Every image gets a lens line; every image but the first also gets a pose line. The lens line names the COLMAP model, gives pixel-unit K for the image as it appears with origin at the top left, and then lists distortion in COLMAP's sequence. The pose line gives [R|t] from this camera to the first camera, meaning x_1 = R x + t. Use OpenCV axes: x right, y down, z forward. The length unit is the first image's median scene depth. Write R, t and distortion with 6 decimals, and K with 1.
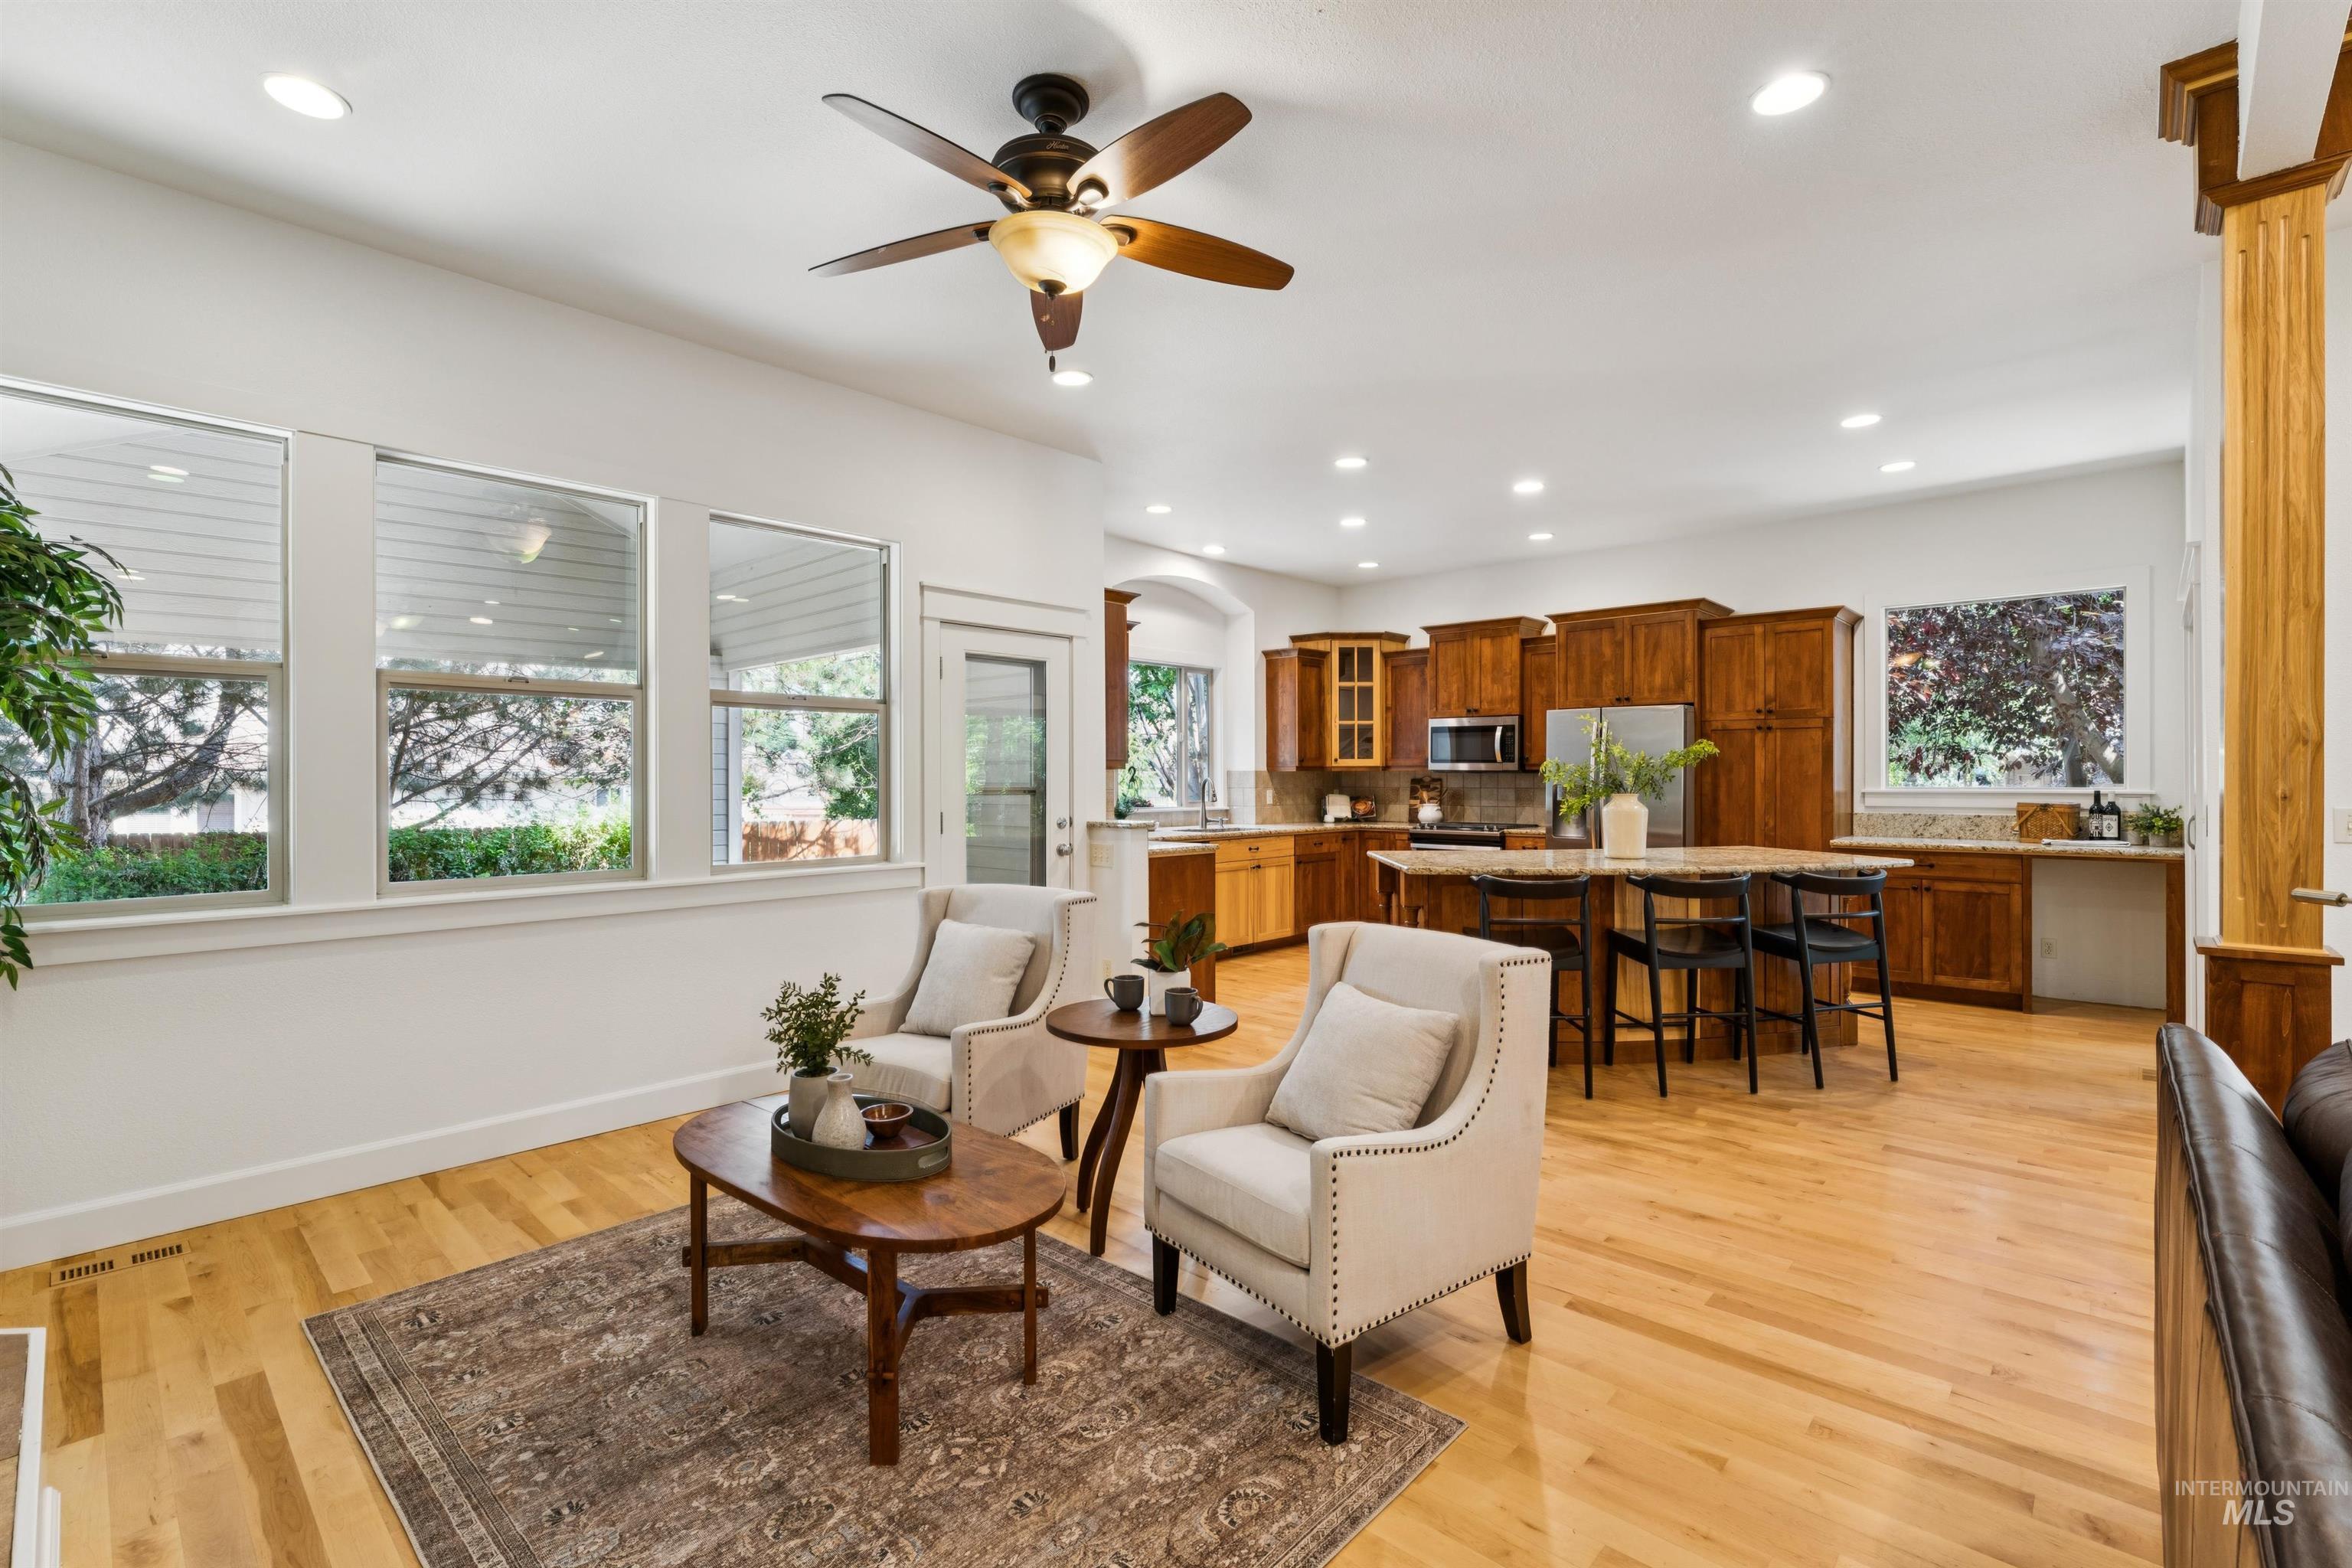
lens RADIAL K [[1051.5, 0, 1164.0], [0, 1051.5, 778.7], [0, 0, 1]] dist [-0.009519, -0.000340]
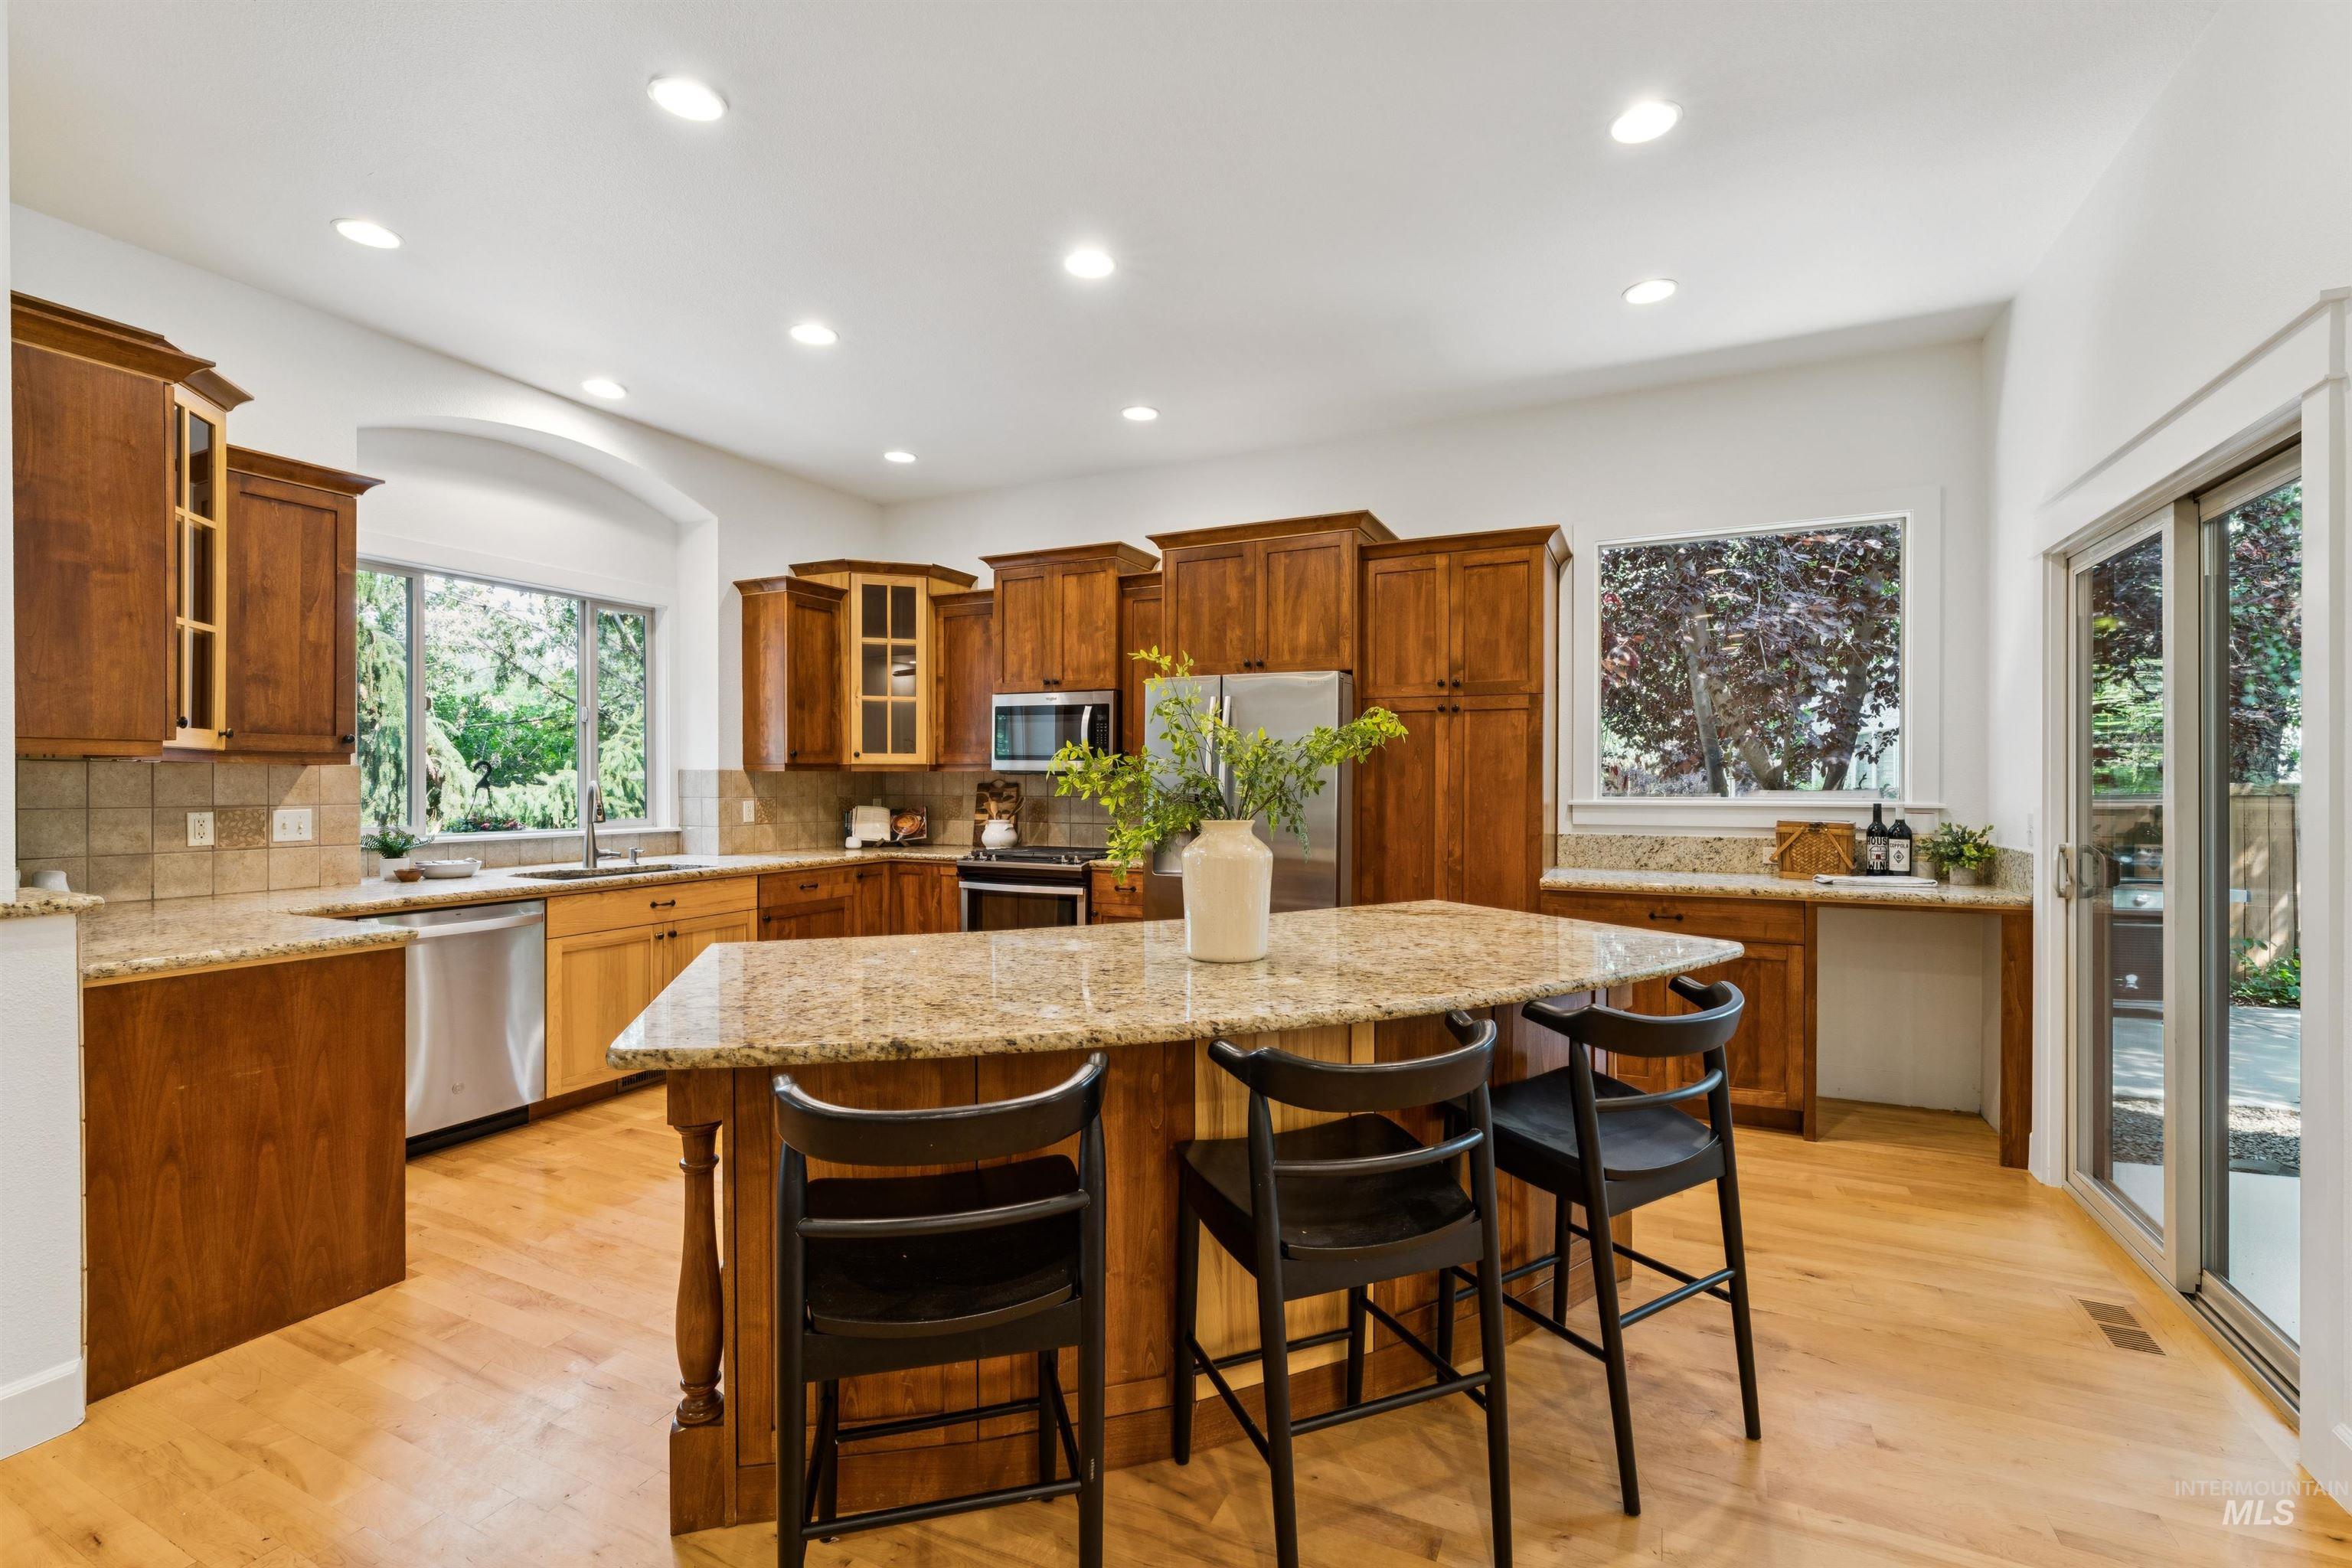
lens RADIAL K [[1031.4, 0, 1174.4], [0, 1031.4, 780.5], [0, 0, 1]] dist [0.002859, -0.000152]
pose [[0.953538, 0.002343, 0.301263, 0.192389], [-0.002355, 0.999997, -0.000322, -0.002348], [-0.301262, -0.000403, 0.953541, 0.392916]]
